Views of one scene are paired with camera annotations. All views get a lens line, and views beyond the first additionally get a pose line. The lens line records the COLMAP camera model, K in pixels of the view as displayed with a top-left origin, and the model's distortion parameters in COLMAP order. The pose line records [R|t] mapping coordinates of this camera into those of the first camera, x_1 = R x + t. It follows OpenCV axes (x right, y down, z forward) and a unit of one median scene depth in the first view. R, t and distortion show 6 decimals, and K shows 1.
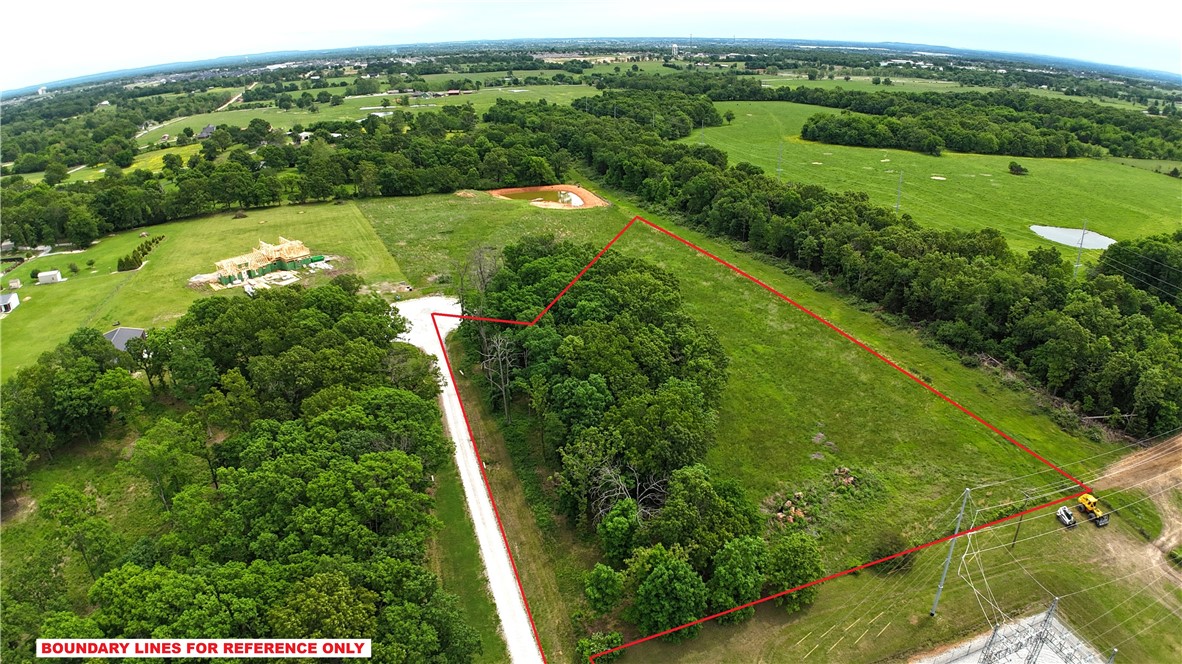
lens RADIAL K [[722.1, 0, 598.1], [0, 722.1, 335.6], [0, 0, 1]] dist [-0.176918, 0.015430]
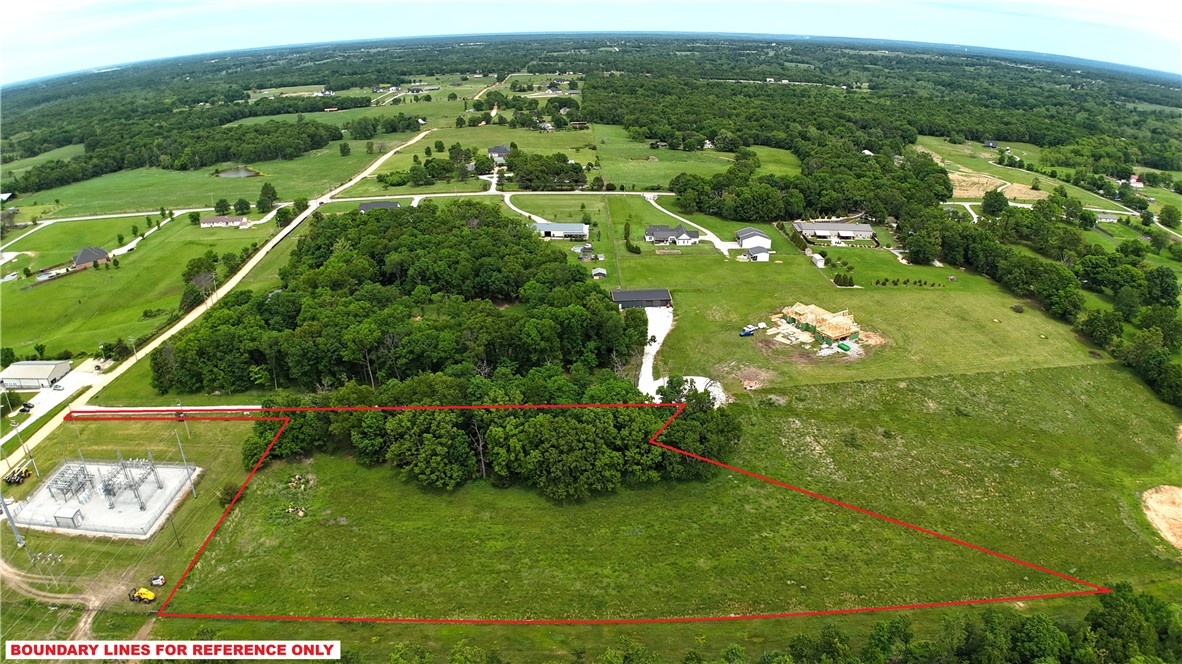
lens RADIAL K [[722.1, 0, 599.3], [0, 722.1, 337.1], [0, 0, 1]] dist [-0.176918, 0.015430]
pose [[-0.276879, 0.399934, -0.873723, 0.421369], [-0.367914, 0.795859, 0.480883, -0.327756], [0.887681, 0.454601, -0.073215, 0.479820]]
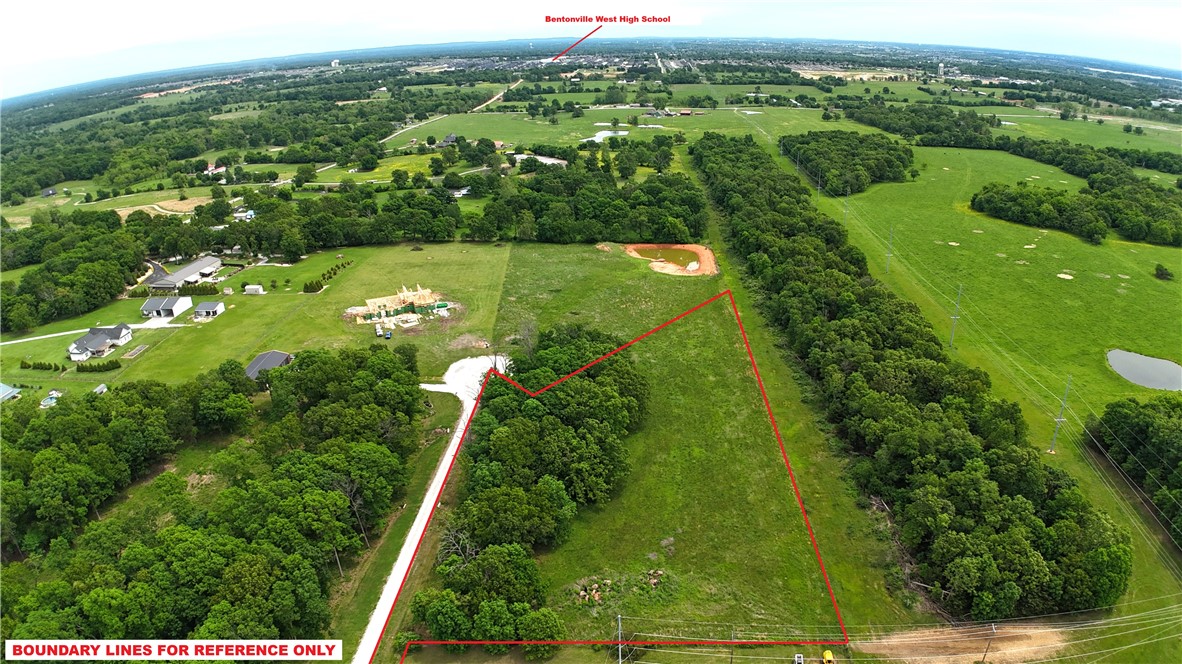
lens RADIAL K [[722.1, 0, 596.0], [0, 722.1, 332.9], [0, 0, 1]] dist [-0.176918, 0.015430]
pose [[0.931333, 0.133889, -0.338662, 0.202875], [-0.133153, 0.990767, 0.025522, -0.085227], [0.338952, 0.021324, 0.940562, -0.087025]]
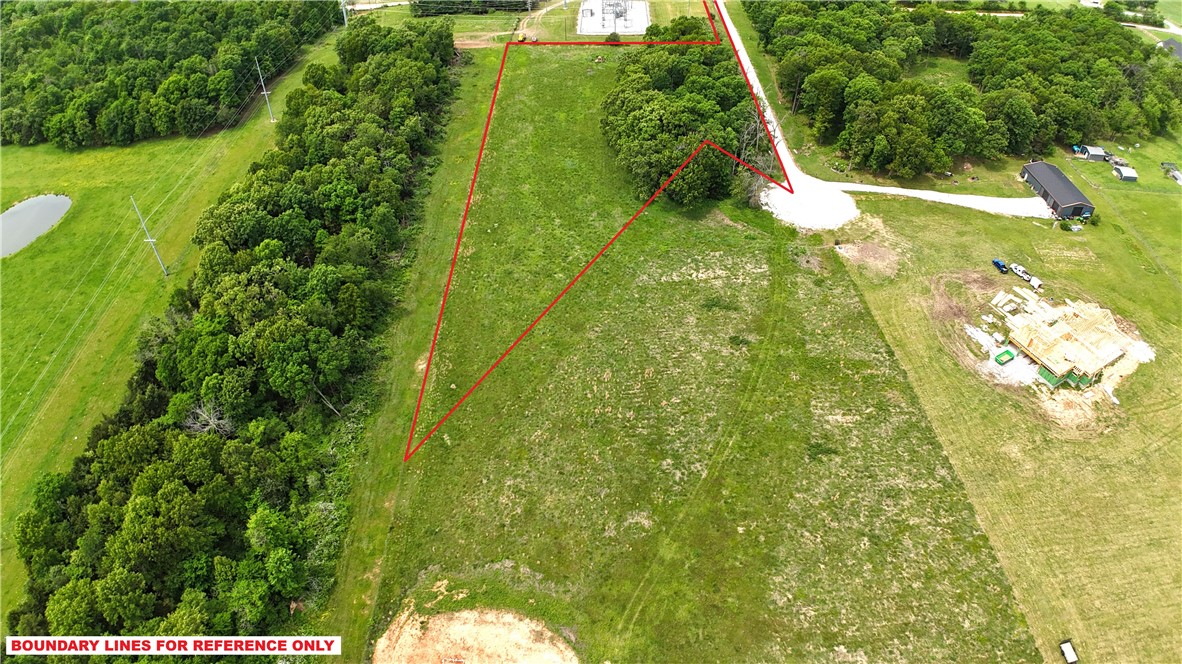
lens RADIAL K [[722.1, 0, 595.5], [0, 722.1, 330.9], [0, 0, 1]] dist [-0.176918, 0.015430]
pose [[-0.946529, -0.192838, 0.258642, -0.125398], [0.153206, 0.436859, 0.886387, -0.476550], [-0.283919, 0.878617, -0.383956, 0.860625]]
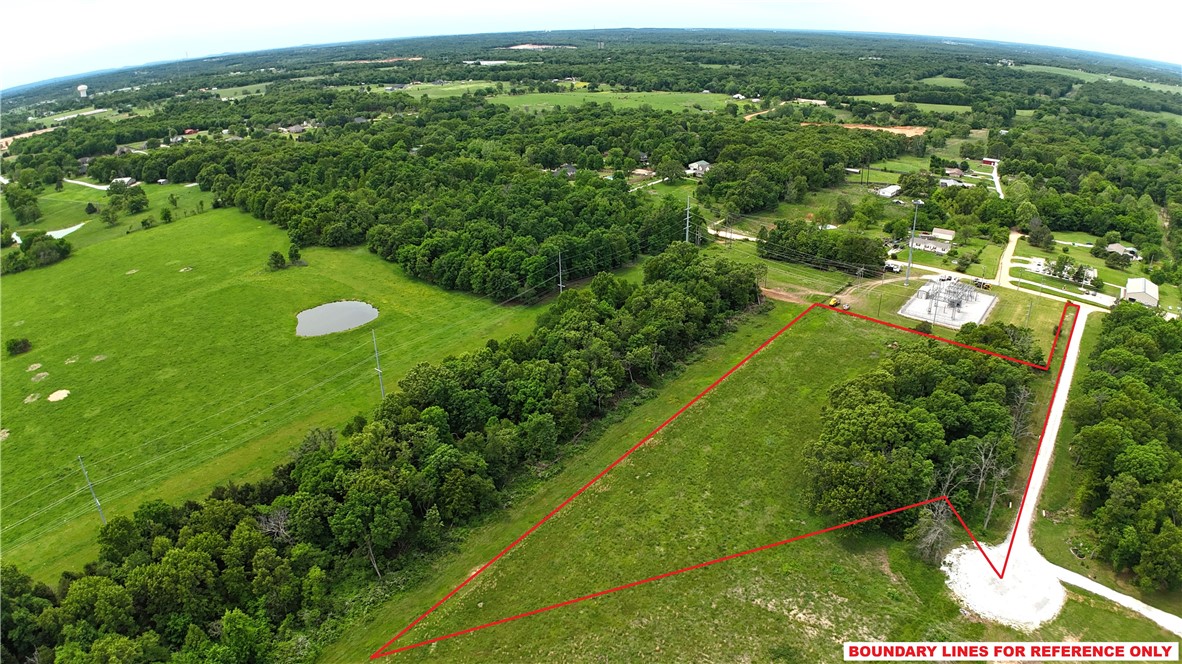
lens RADIAL K [[722.1, 0, 592.8], [0, 722.1, 338.4], [0, 0, 1]] dist [-0.176918, 0.015430]
pose [[-0.549714, -0.320198, 0.771549, -0.235878], [0.348945, 0.751160, 0.560353, -0.425834], [-0.758981, 0.577262, -0.301191, 0.742935]]
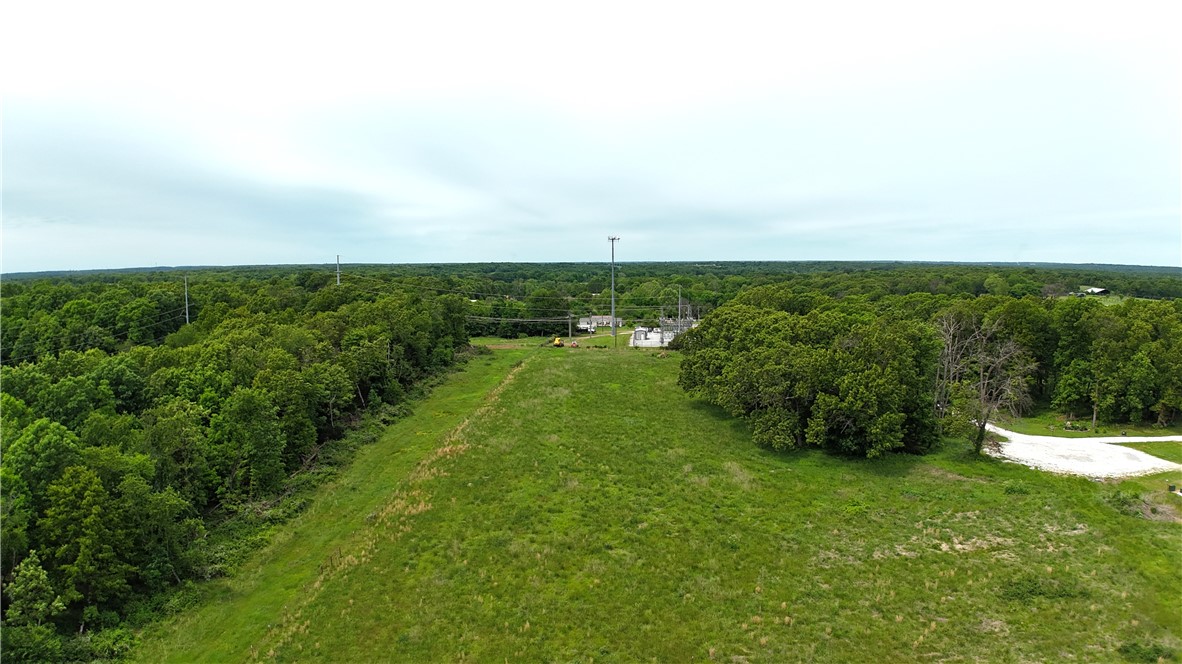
lens RADIAL K [[722.1, 0, 593.5], [0, 722.1, 332.0], [0, 0, 1]] dist [-0.176918, 0.015430]
pose [[-0.929038, -0.016396, 0.369620, -0.038953], [0.160952, 0.881624, 0.443659, -0.221697], [-0.333140, 0.471667, -0.816424, 0.785793]]
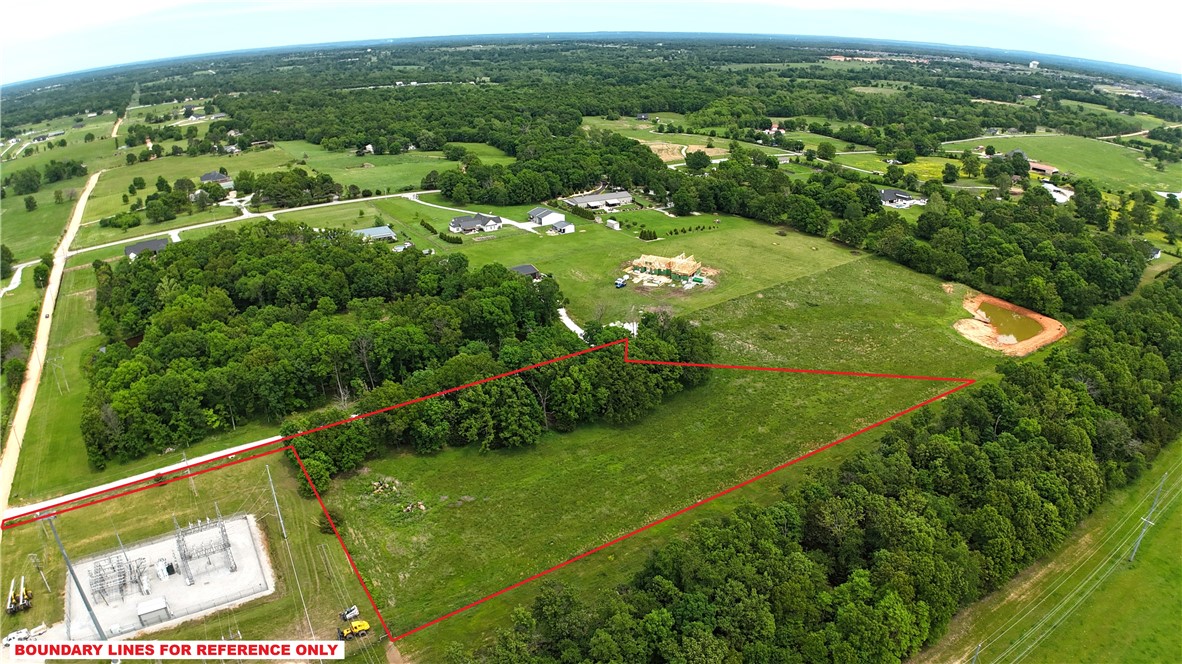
lens RADIAL K [[722.1, 0, 602.4], [0, 722.1, 335.9], [0, 0, 1]] dist [-0.176918, 0.015430]
pose [[0.267777, 0.396337, -0.878187, 0.520331], [-0.377590, 0.881731, 0.282802, -0.217242], [0.886409, 0.255866, 0.385760, 0.218006]]
